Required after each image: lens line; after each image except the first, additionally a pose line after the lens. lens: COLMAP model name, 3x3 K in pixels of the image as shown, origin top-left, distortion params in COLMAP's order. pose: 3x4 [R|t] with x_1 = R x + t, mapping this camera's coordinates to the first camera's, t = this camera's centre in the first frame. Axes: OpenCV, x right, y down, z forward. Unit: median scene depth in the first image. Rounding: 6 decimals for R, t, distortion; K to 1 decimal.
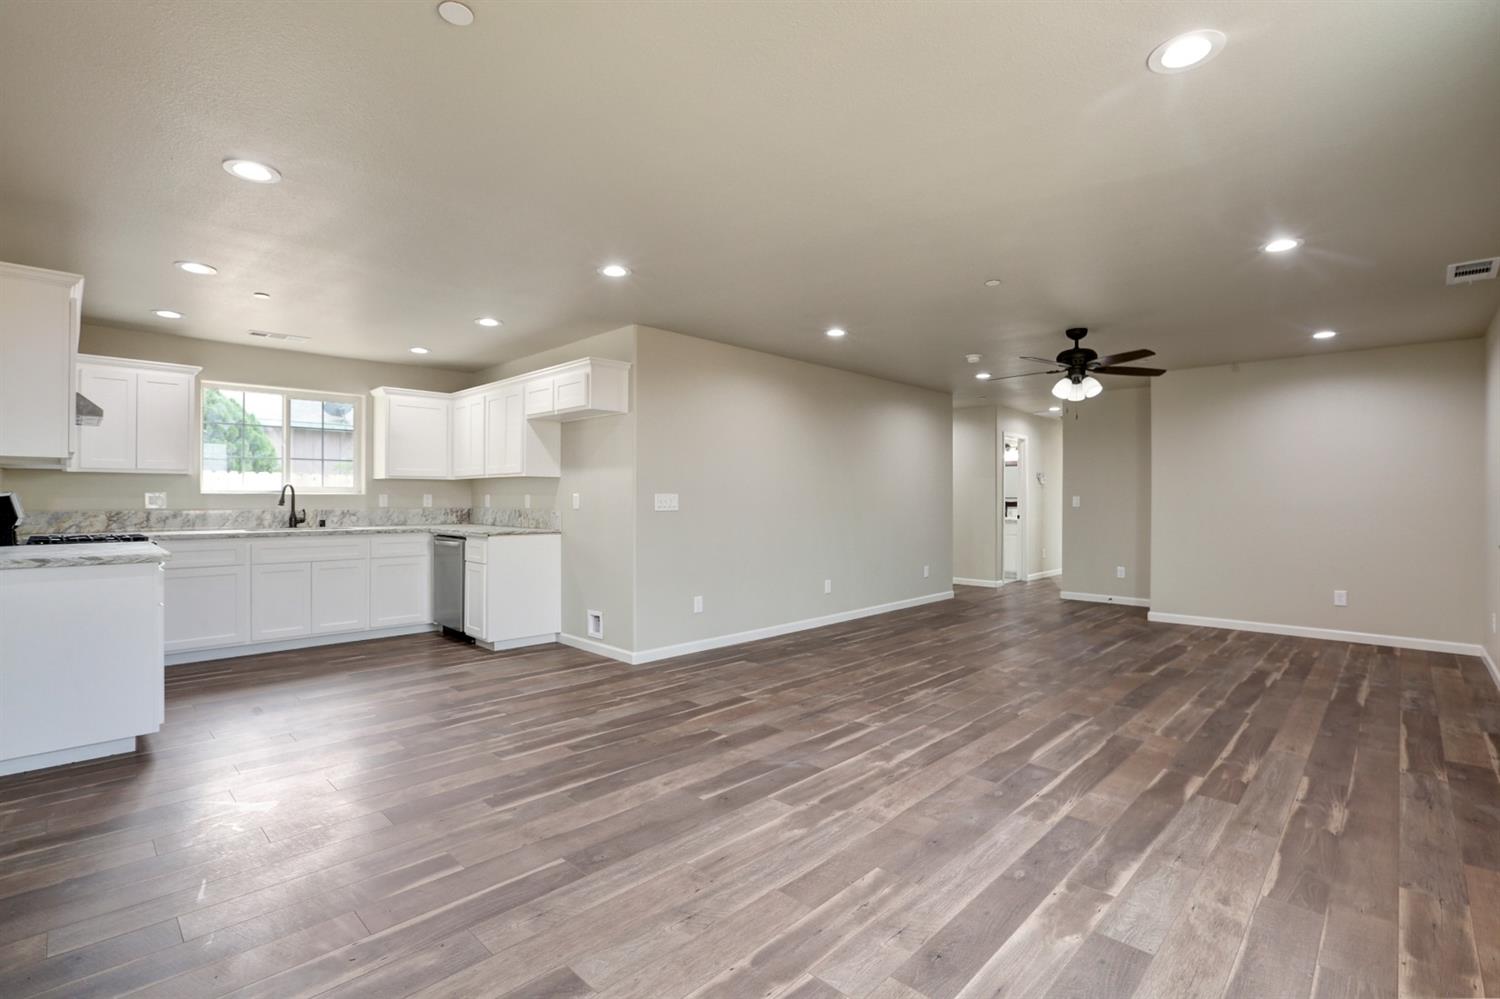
lens RADIAL K [[686.9, 0, 753.5], [0, 686.9, 492.7], [0, 0, 1]] dist [-0.040463, 0.011868]
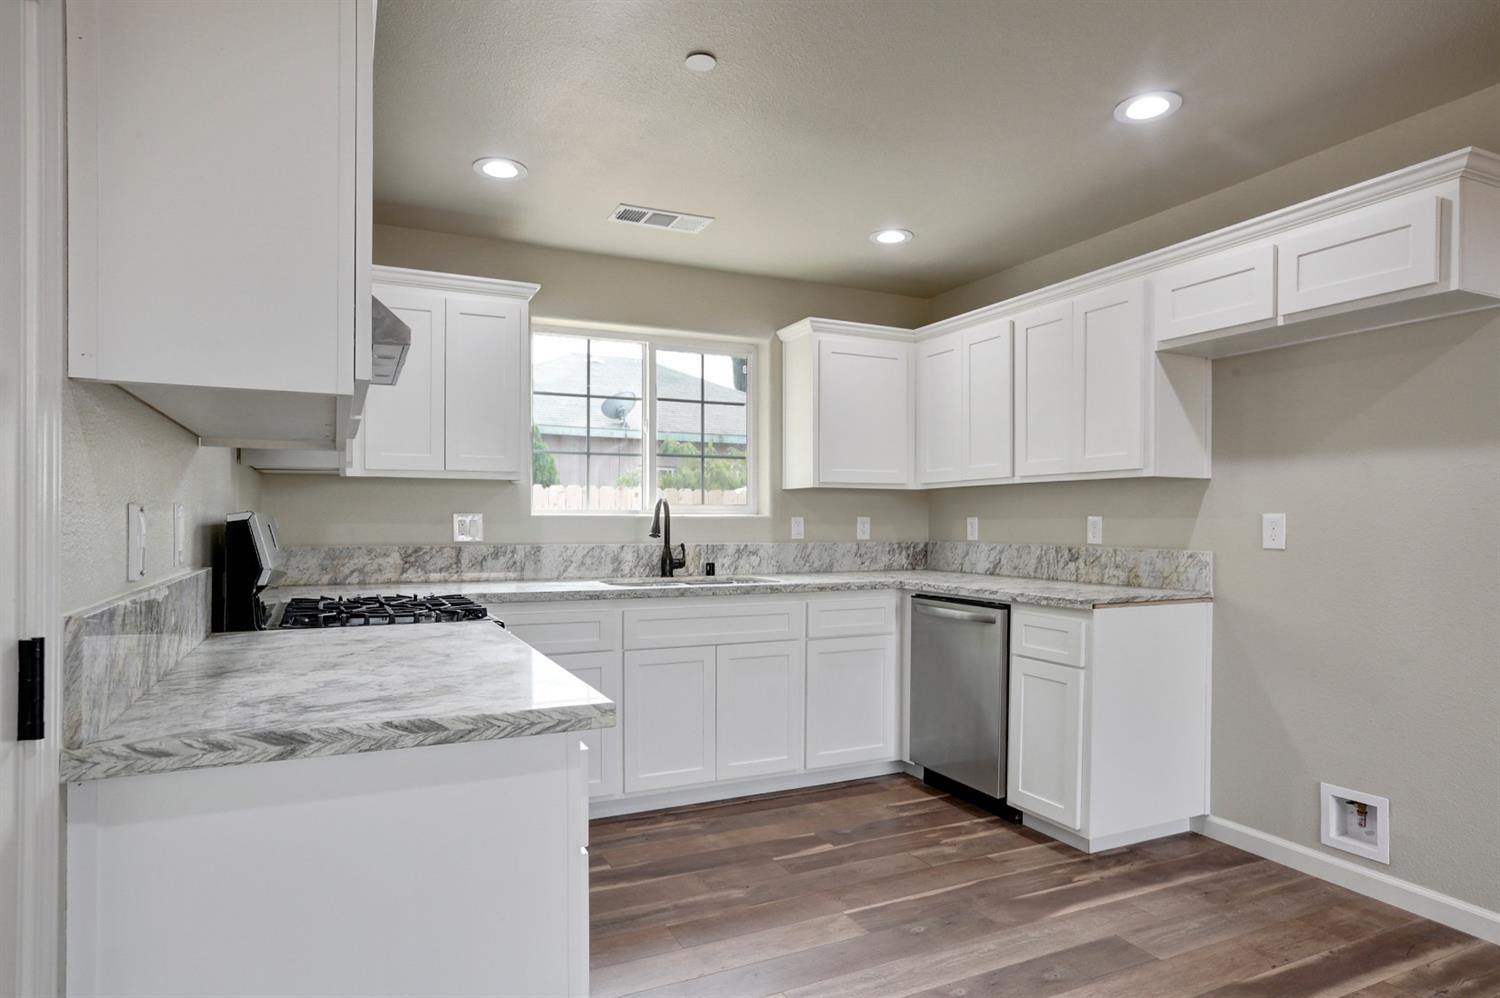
lens RADIAL K [[861.7, 0, 753.6], [0, 861.7, 530.2], [0, 0, 1]] dist [-0.045949, 0.000991]
pose [[0.938383, 0.003264, -0.345582, -0.436100], [0.002315, 0.999874, 0.015730, 0.002839], [0.345590, -0.015560, 0.938257, 0.420976]]
